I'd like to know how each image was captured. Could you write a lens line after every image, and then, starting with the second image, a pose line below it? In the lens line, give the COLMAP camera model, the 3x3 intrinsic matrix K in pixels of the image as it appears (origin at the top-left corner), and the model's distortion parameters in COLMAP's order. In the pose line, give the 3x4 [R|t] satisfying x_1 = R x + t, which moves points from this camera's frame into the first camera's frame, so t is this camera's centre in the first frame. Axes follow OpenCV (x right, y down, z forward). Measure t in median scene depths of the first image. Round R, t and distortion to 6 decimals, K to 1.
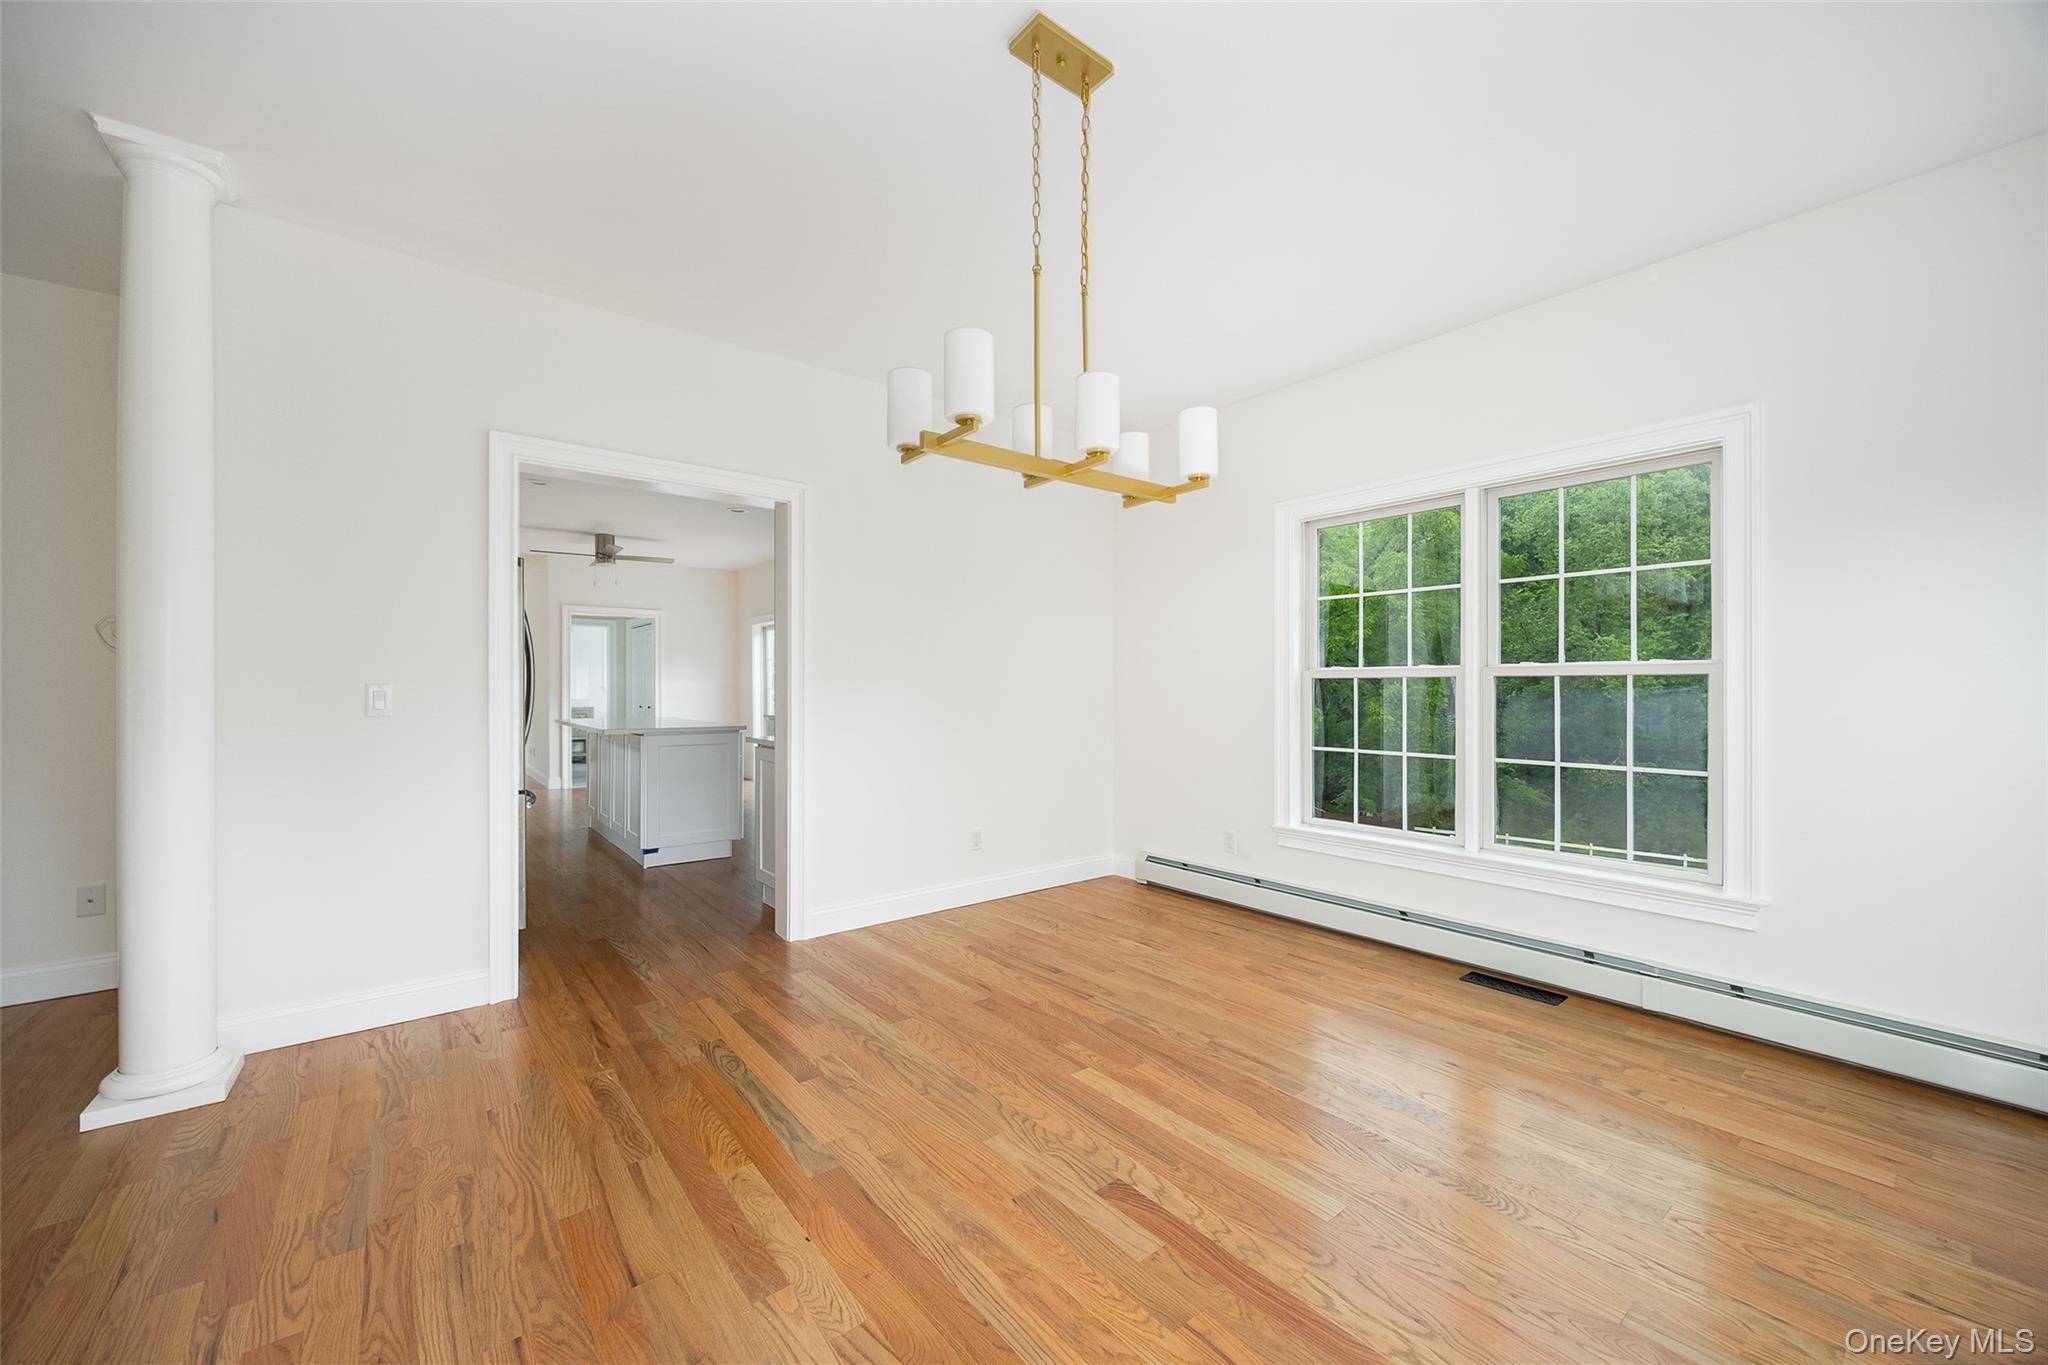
lens RADIAL K [[796.0, 0, 1024.0], [0, 796.0, 682.5], [0, 0, 1]] dist [0.000377, -0.000015]
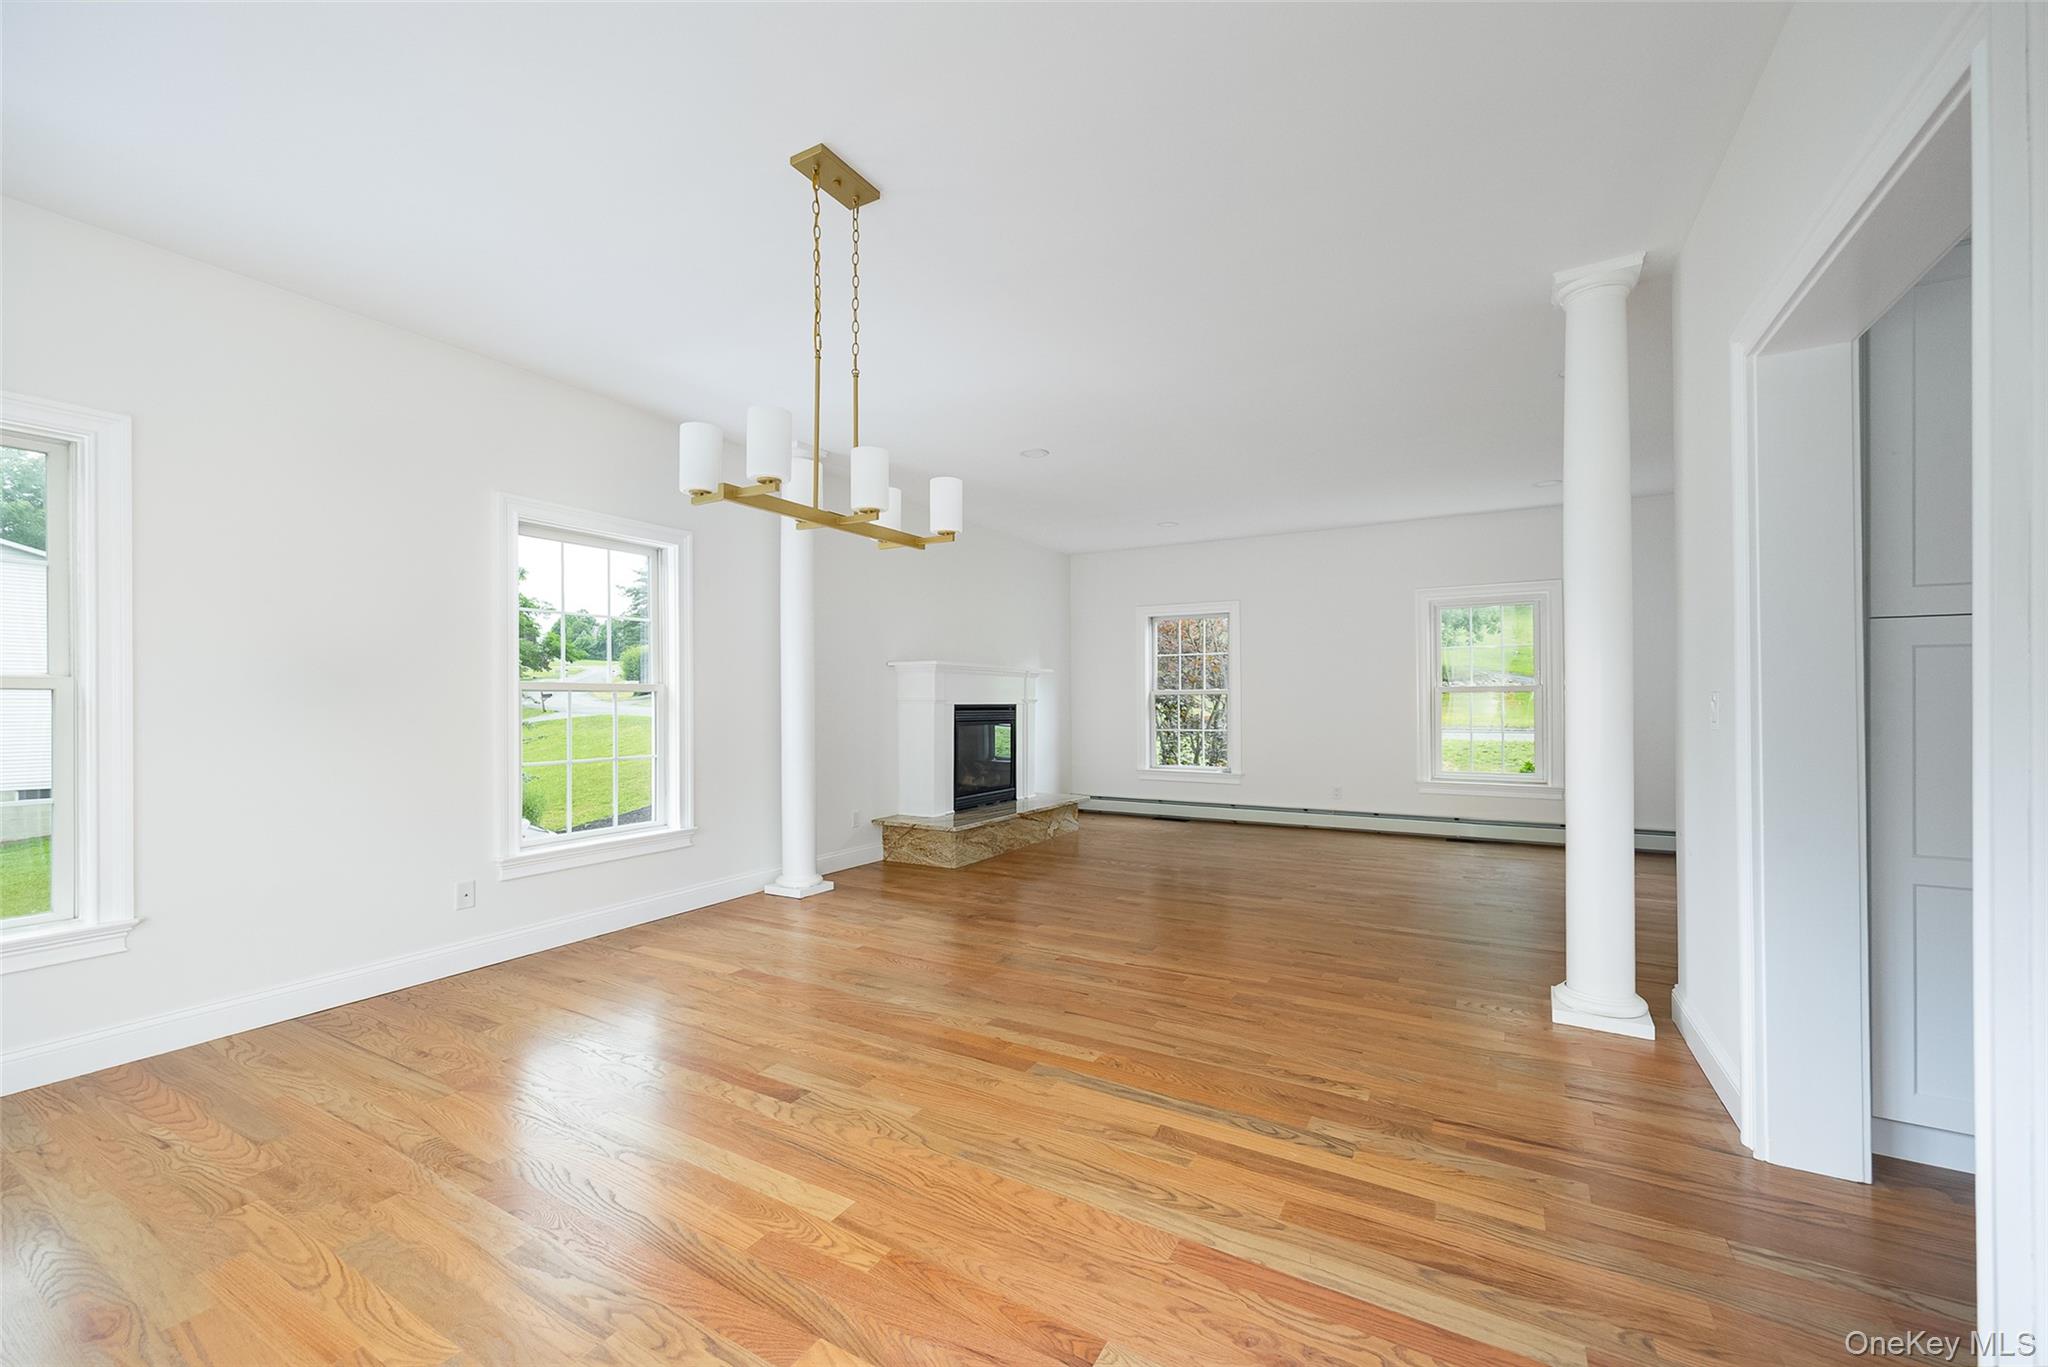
lens RADIAL K [[796.0, 0, 1024.0], [0, 796.0, 683.5], [0, 0, 1]] dist [0.000377, -0.000015]
pose [[-0.923959, -0.001067, -0.382490, 0.209432], [0.008573, 0.999687, -0.023498, 0.032353], [0.382396, -0.024990, -0.923661, 1.868062]]
